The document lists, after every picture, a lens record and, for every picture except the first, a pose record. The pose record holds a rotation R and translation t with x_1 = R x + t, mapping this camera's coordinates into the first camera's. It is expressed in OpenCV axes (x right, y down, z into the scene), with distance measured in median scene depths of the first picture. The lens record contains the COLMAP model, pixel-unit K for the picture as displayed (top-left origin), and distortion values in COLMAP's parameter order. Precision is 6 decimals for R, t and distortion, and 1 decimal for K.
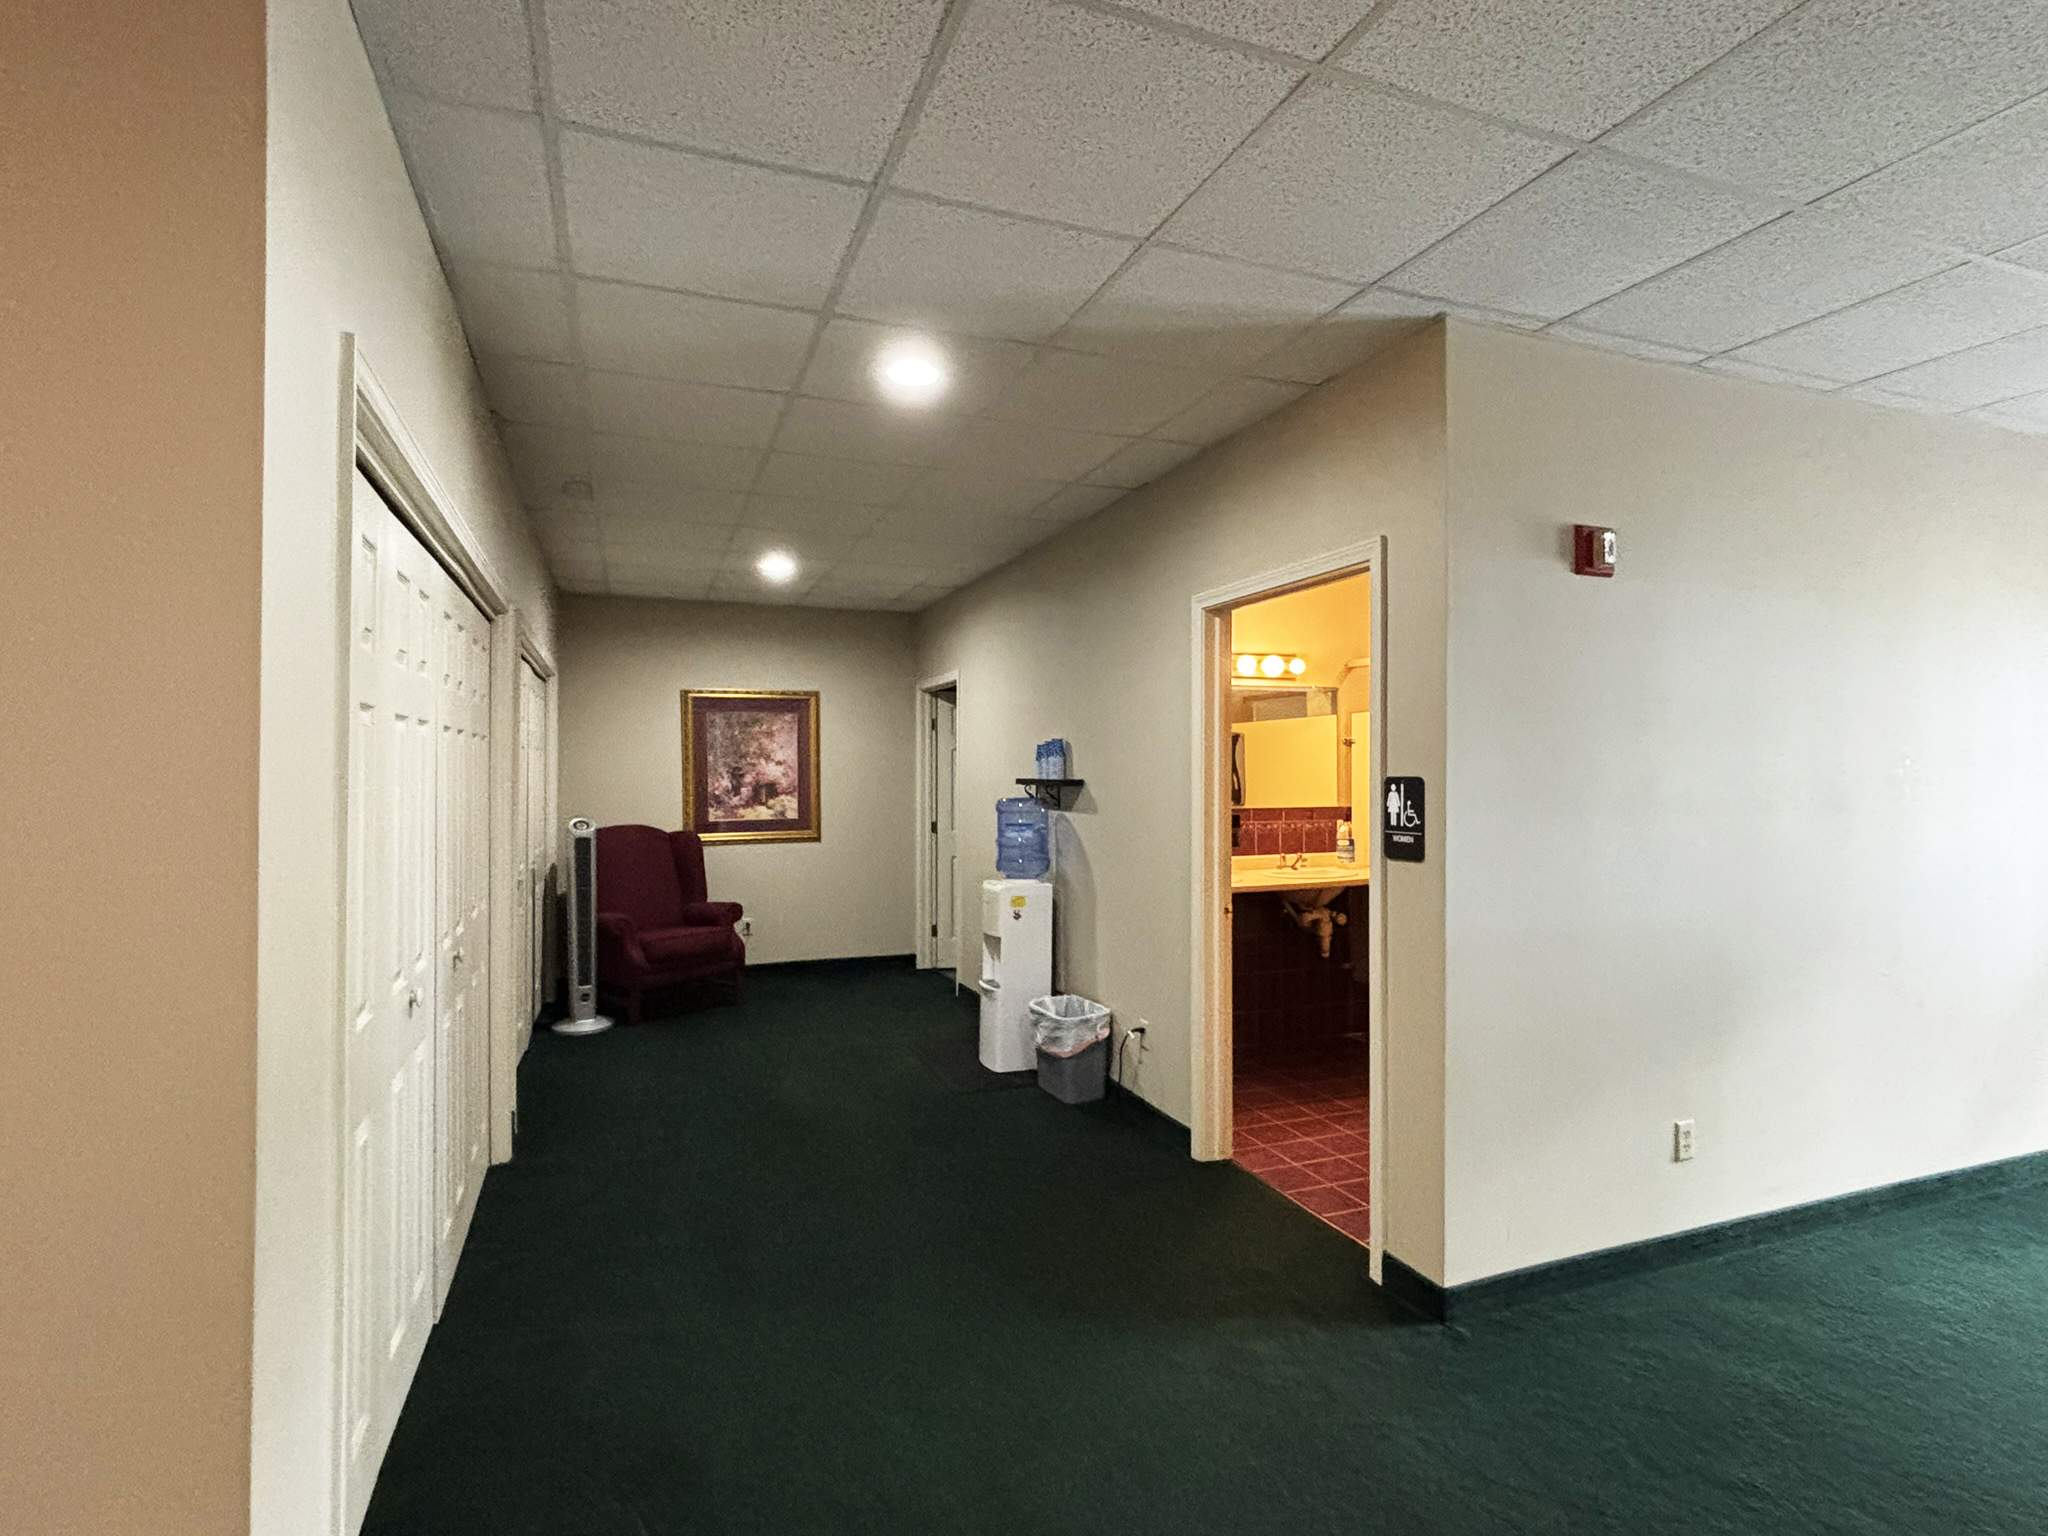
lens RADIAL K [[1021.4, 0, 1019.4], [0, 1021.4, 772.9], [0, 0, 1]] dist [0.014824, -0.000625]
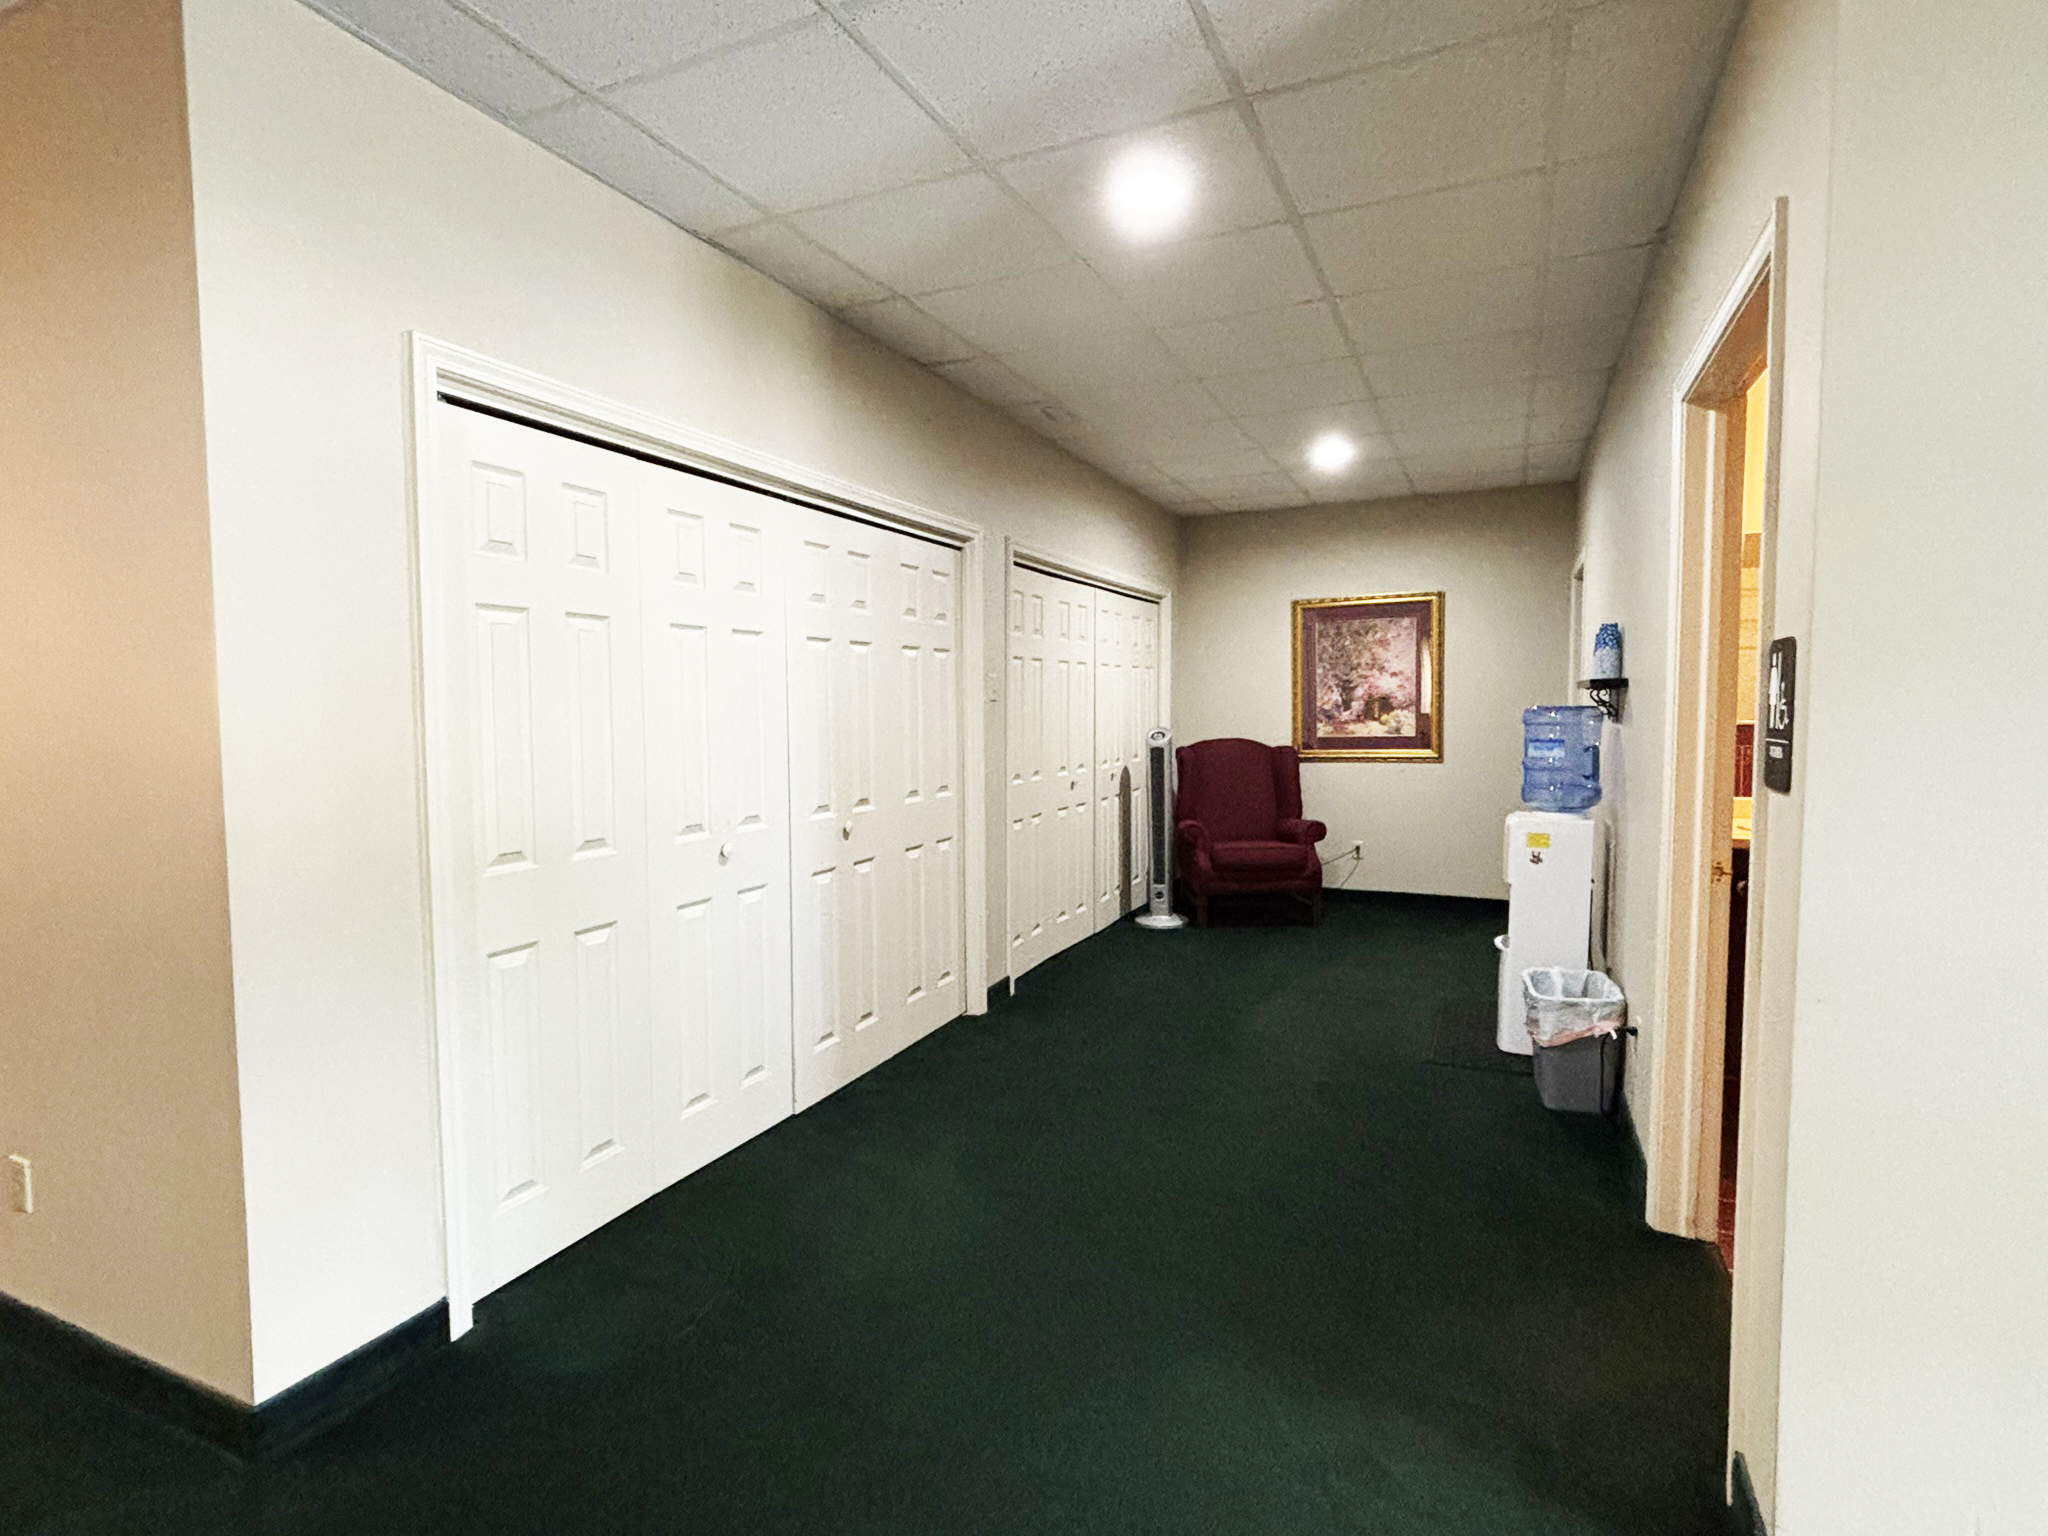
lens RADIAL K [[1021.4, 0, 1019.4], [0, 1021.4, 772.9], [0, 0, 1]] dist [0.014824, -0.000625]
pose [[0.695890, 0.043697, -0.716818, 0.194023], [0.007601, 0.997643, 0.068196, 0.013493], [0.718108, -0.052905, 0.693918, 0.128509]]
